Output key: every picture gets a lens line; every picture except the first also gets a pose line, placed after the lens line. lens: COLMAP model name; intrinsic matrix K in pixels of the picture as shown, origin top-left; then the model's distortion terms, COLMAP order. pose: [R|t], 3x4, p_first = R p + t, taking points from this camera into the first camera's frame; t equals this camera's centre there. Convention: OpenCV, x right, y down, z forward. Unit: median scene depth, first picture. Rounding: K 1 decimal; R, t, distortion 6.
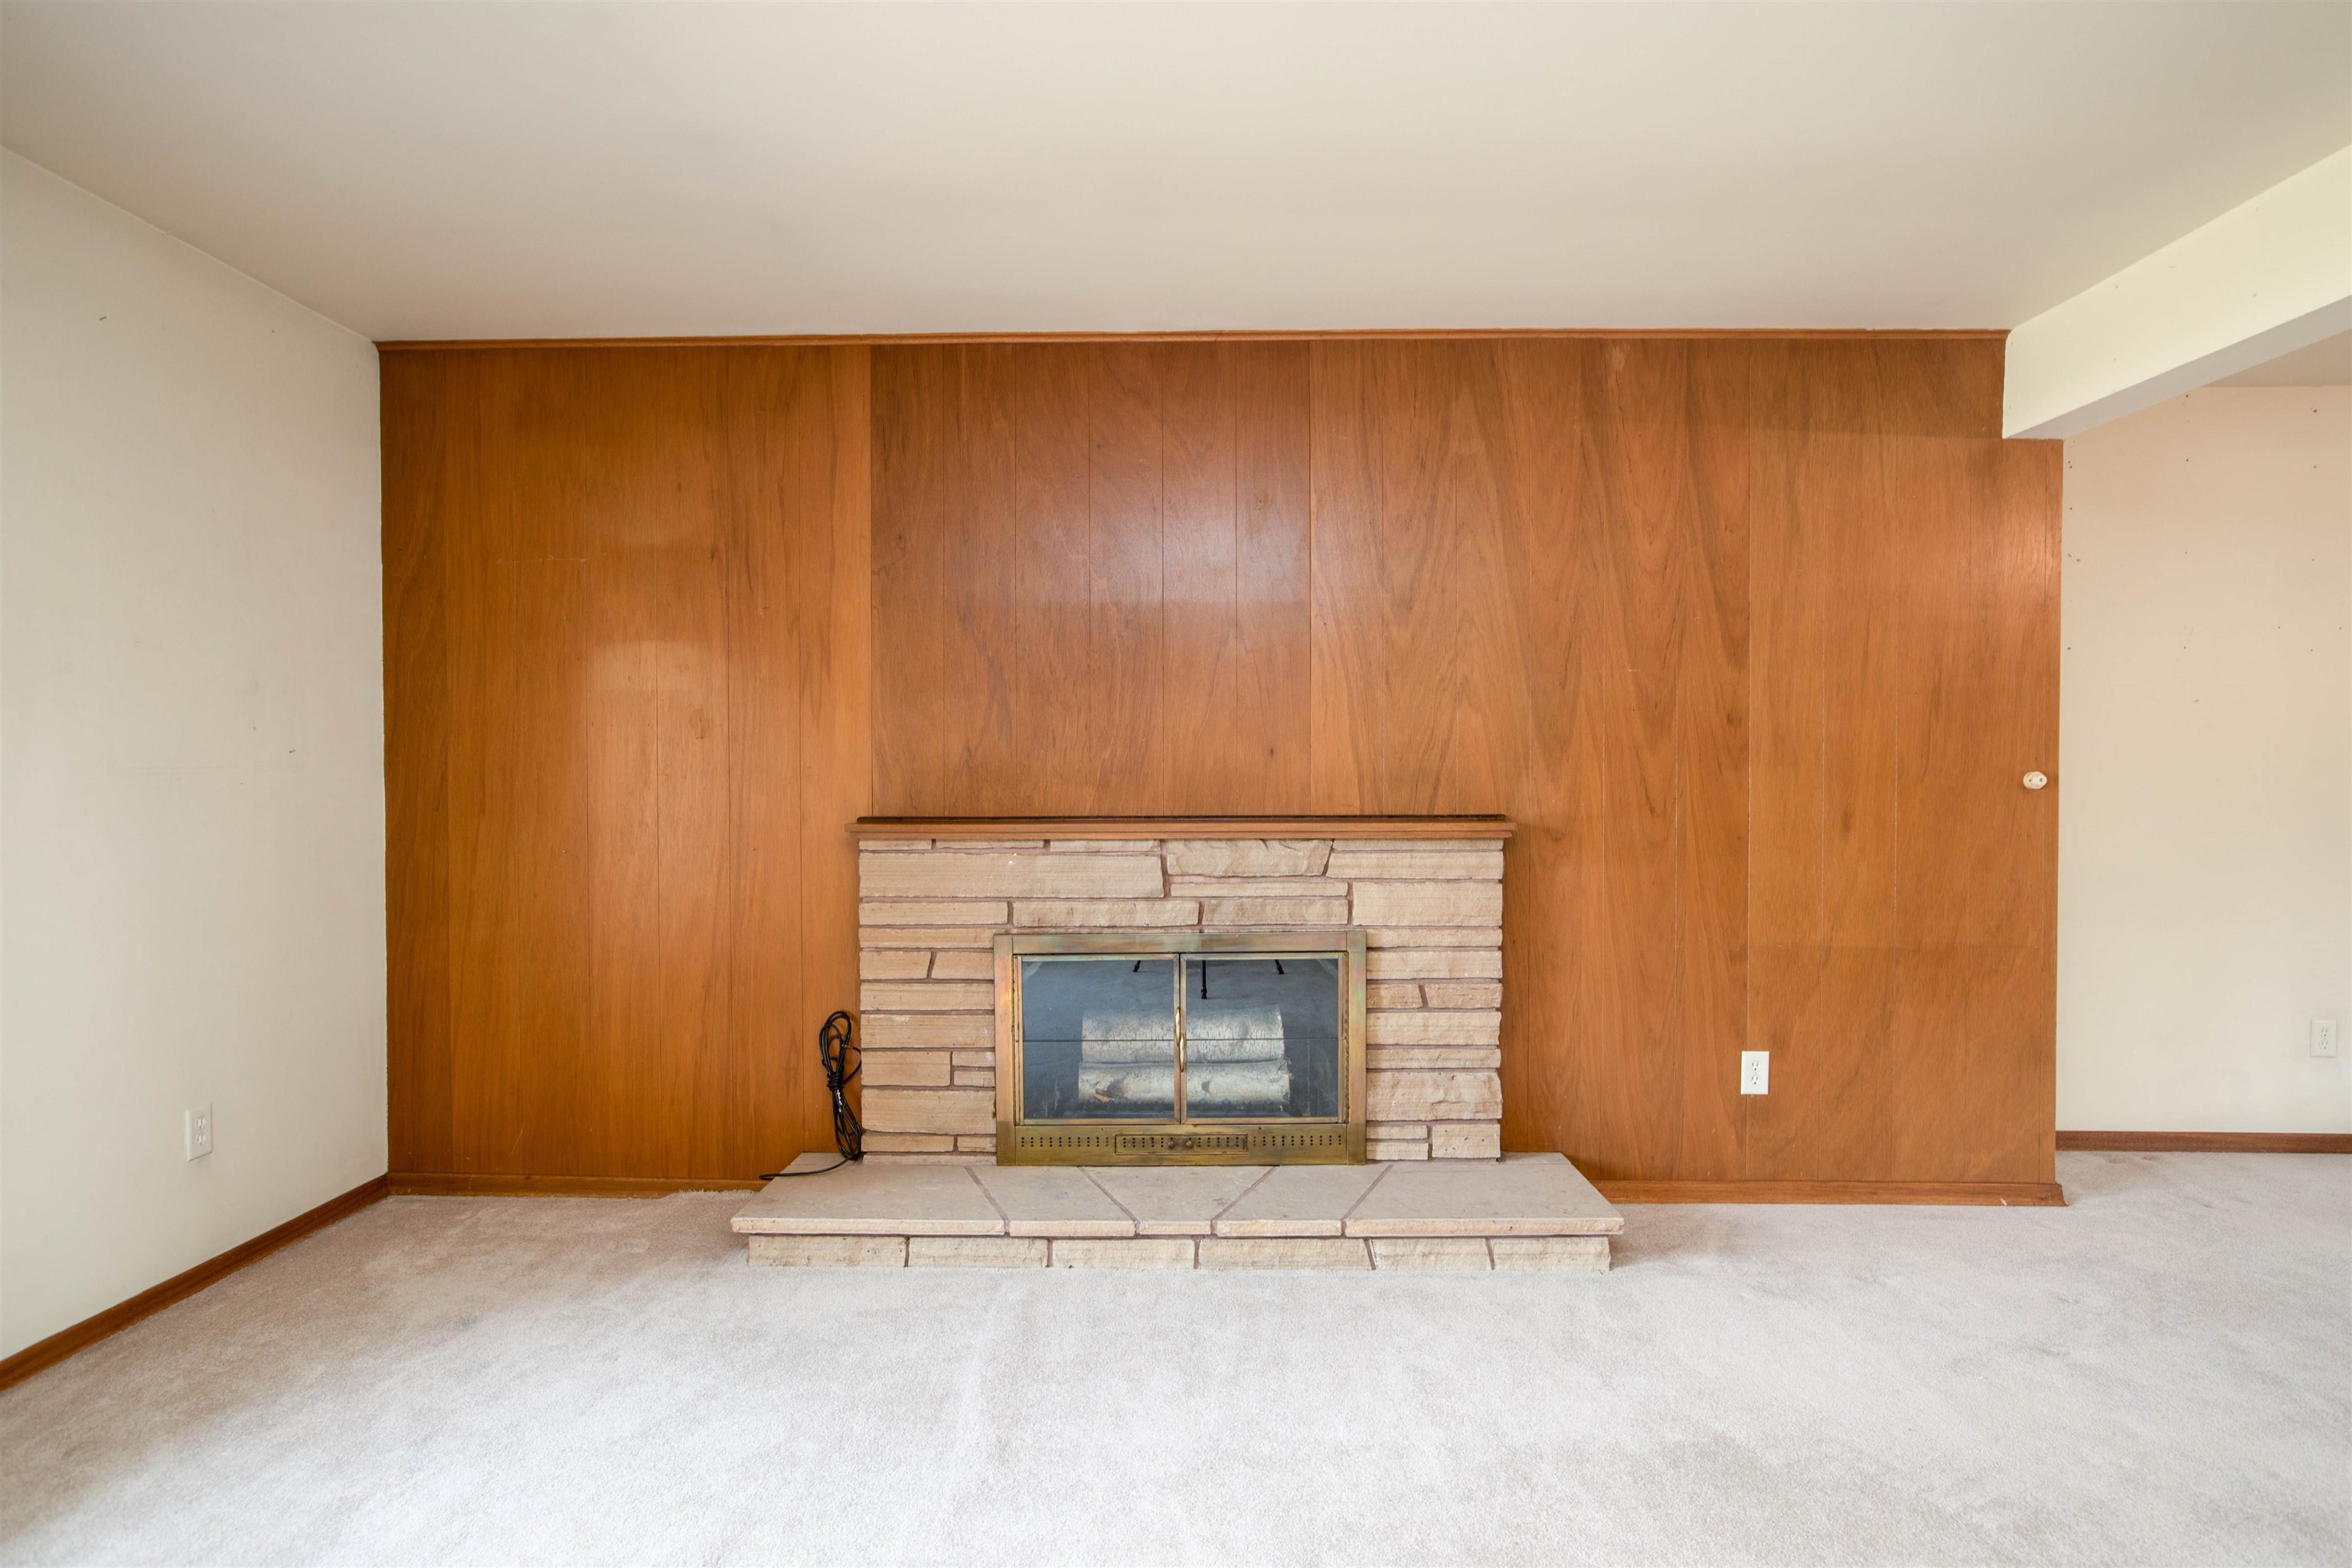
lens RADIAL K [[1328.2, 0, 1171.3], [0, 1328.2, 795.7], [0, 0, 1]] dist [-0.027328, 0.006713]
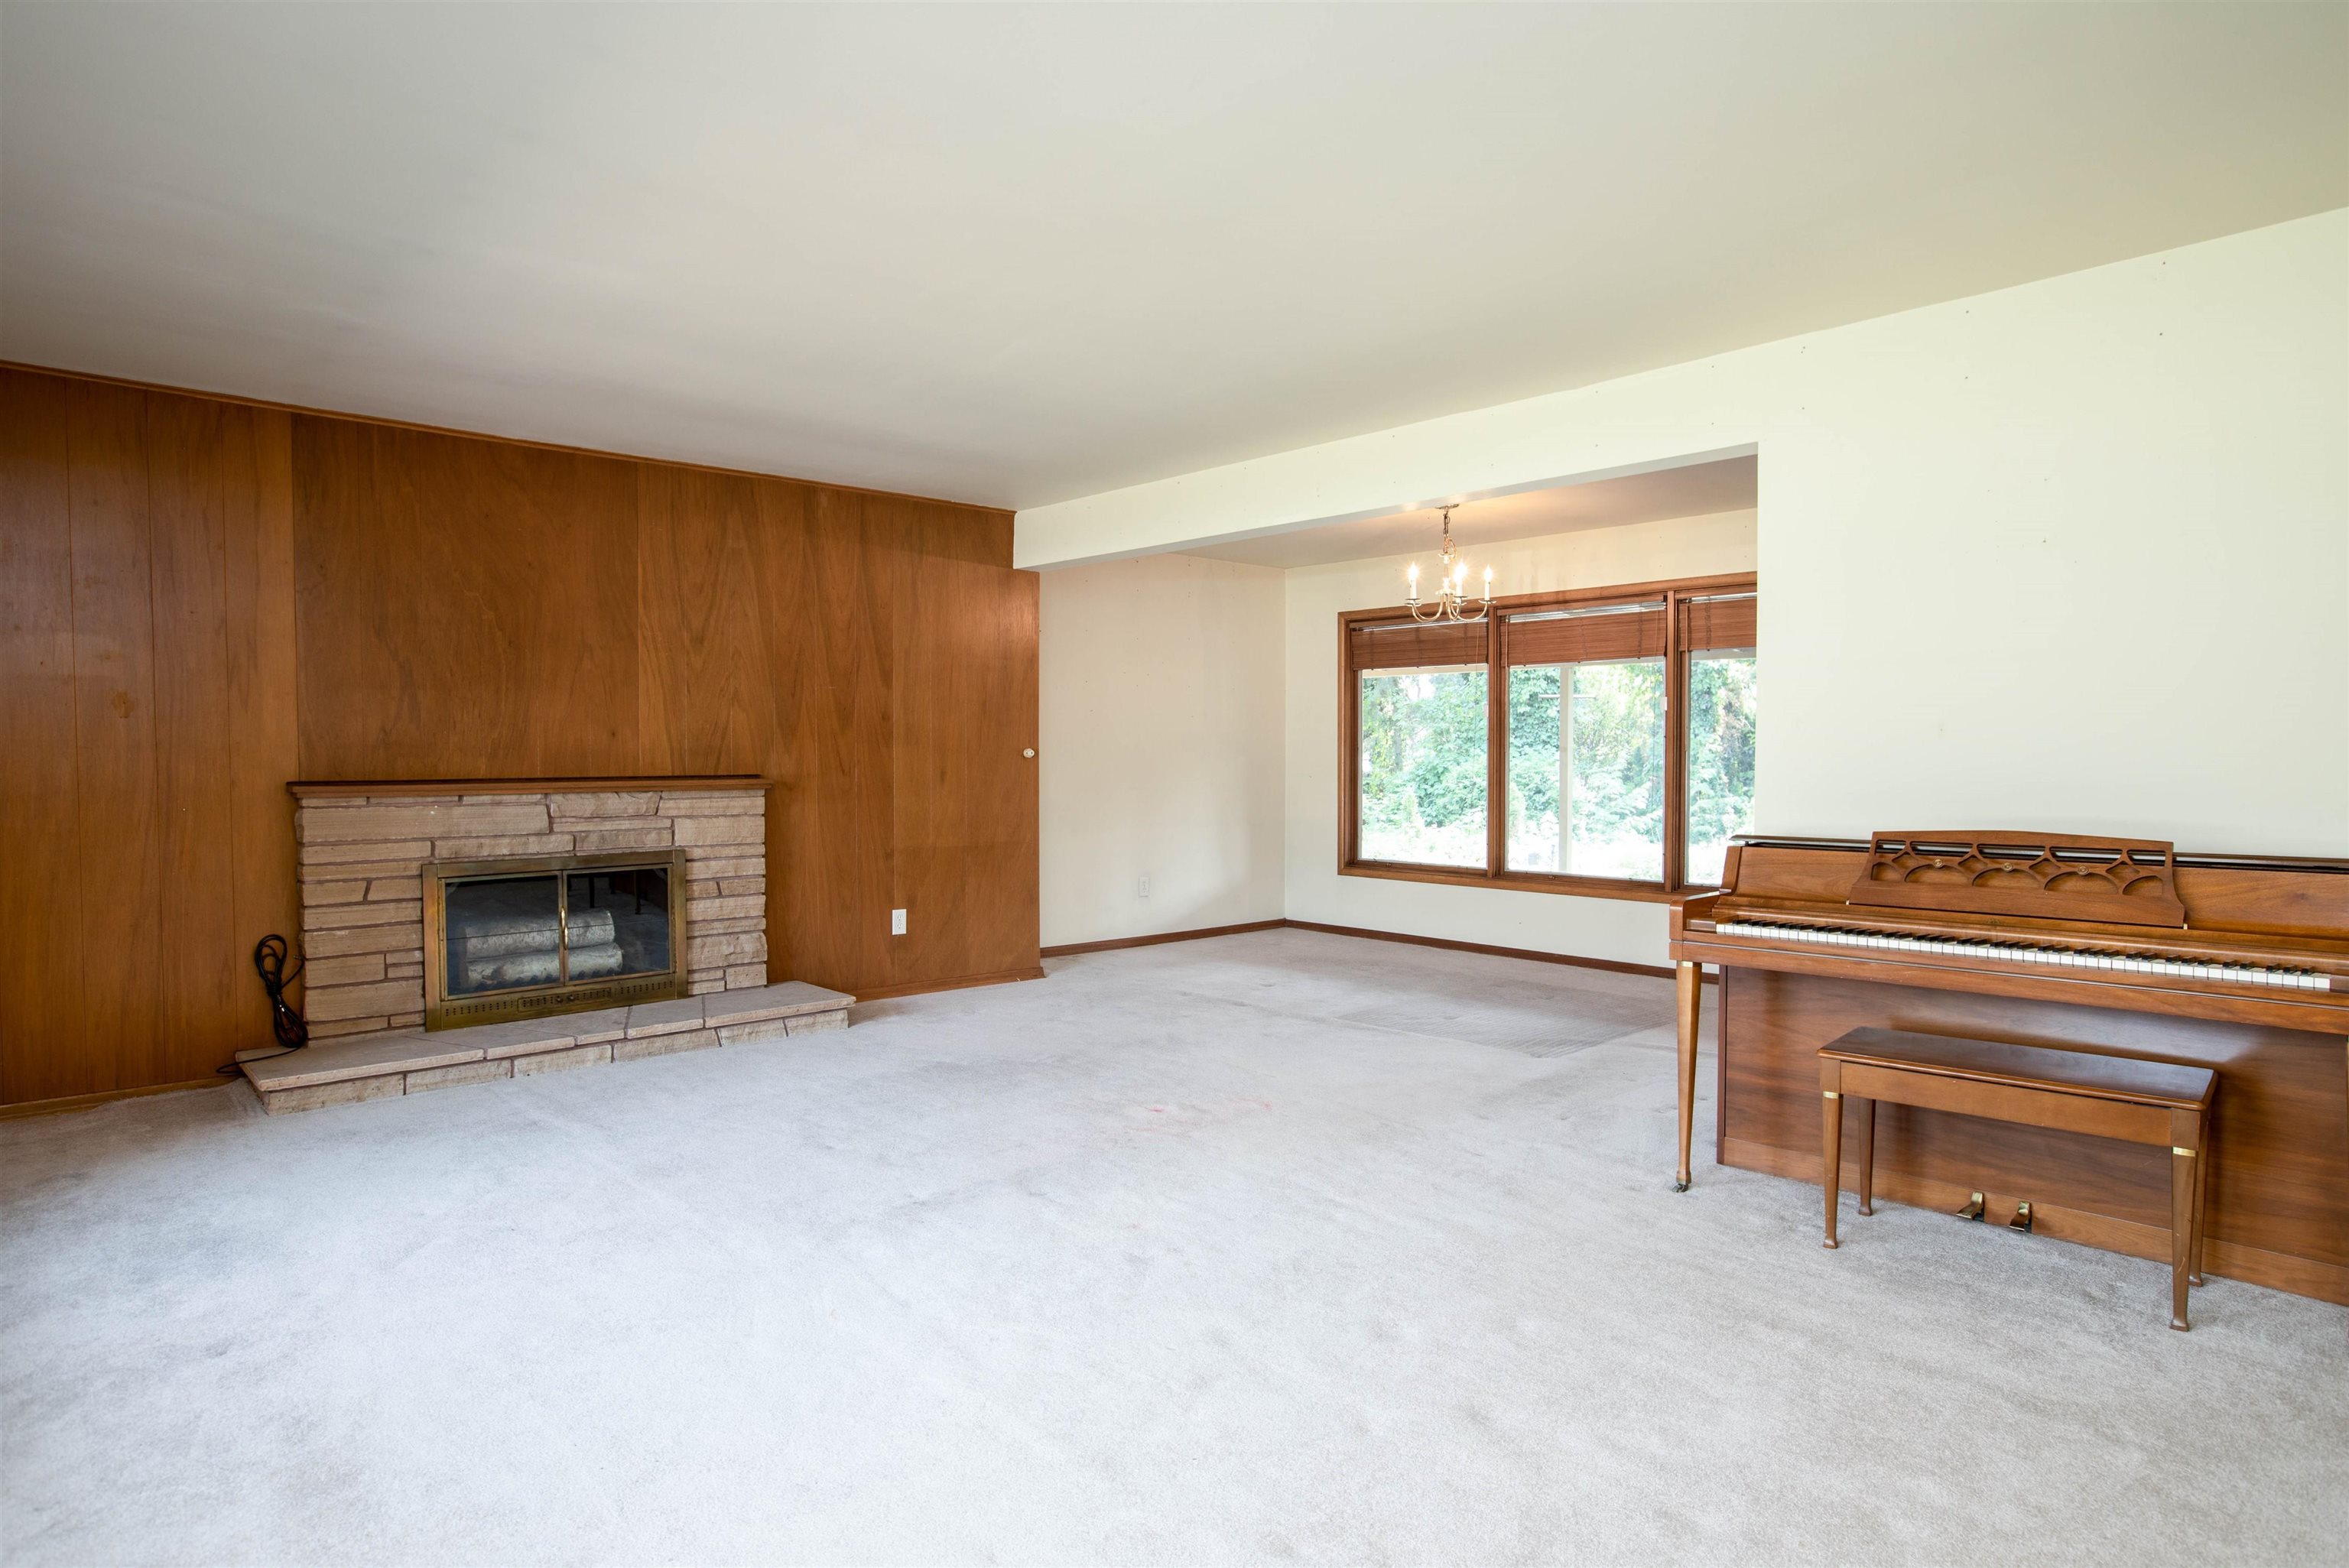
lens RADIAL K [[1326.4, 0, 1176.3], [0, 1326.4, 784.0], [0, 0, 1]] dist [-0.027328, 0.006713]
pose [[0.727327, -0.015775, 0.686110, -0.486718], [0.010498, 0.999875, 0.011861, 0.012244], [-0.686211, -0.001424, 0.727402, -0.517909]]
